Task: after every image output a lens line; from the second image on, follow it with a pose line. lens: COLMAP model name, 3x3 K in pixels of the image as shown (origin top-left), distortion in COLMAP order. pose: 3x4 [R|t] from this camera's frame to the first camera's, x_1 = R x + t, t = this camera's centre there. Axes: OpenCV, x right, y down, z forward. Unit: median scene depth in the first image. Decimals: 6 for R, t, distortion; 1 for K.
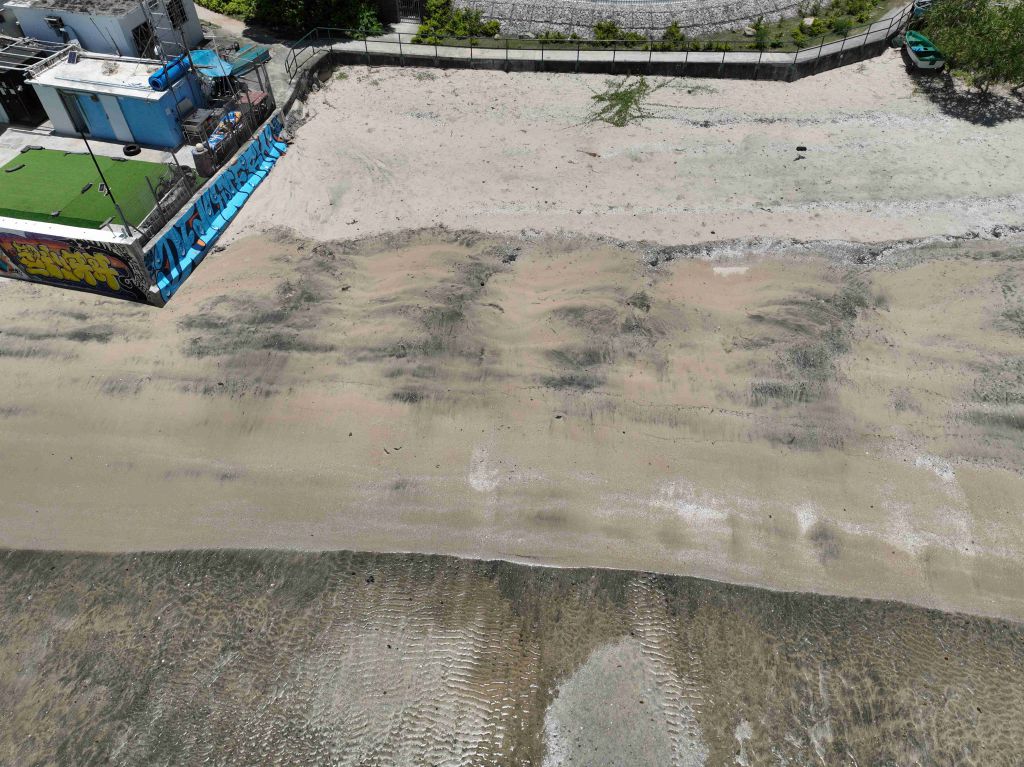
lens RADIAL K [[715.8, 0, 512.0], [0, 715.8, 389.0], [0, 0, 1]] dist [-0.006837, 0.021785]
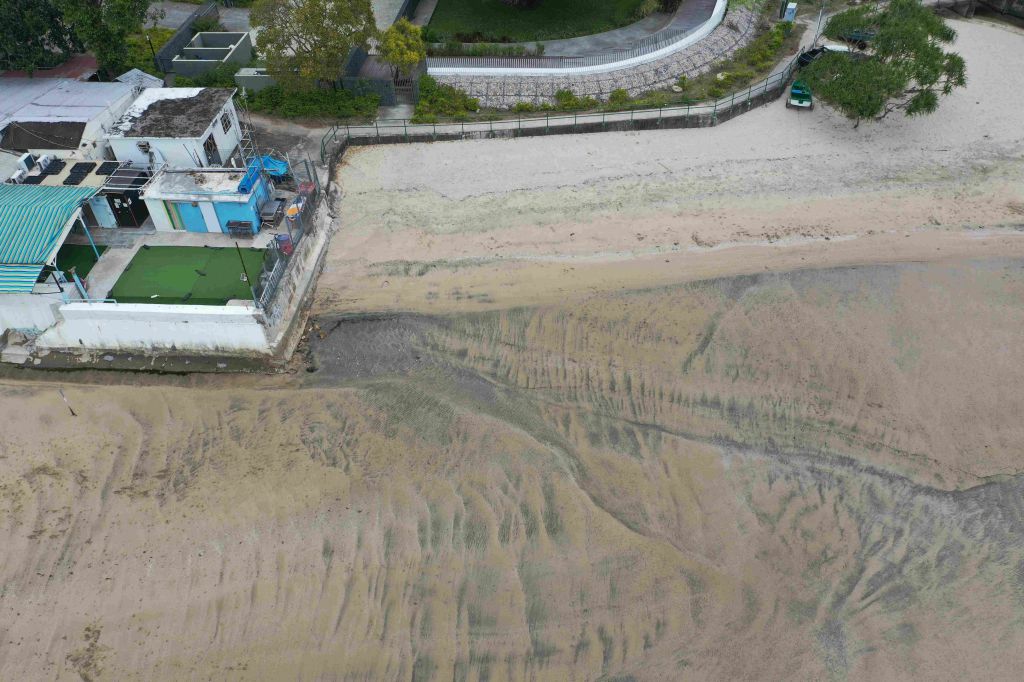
lens RADIAL K [[790.1, 0, 509.3], [0, 790.1, 343.1], [0, 0, 1]] dist [-0.002804, -0.015356]
pose [[0.991296, -0.112941, 0.067649, -0.118637], [0.117576, 0.990666, -0.068971, 0.008847], [-0.059227, 0.076325, 0.995322, -0.374569]]
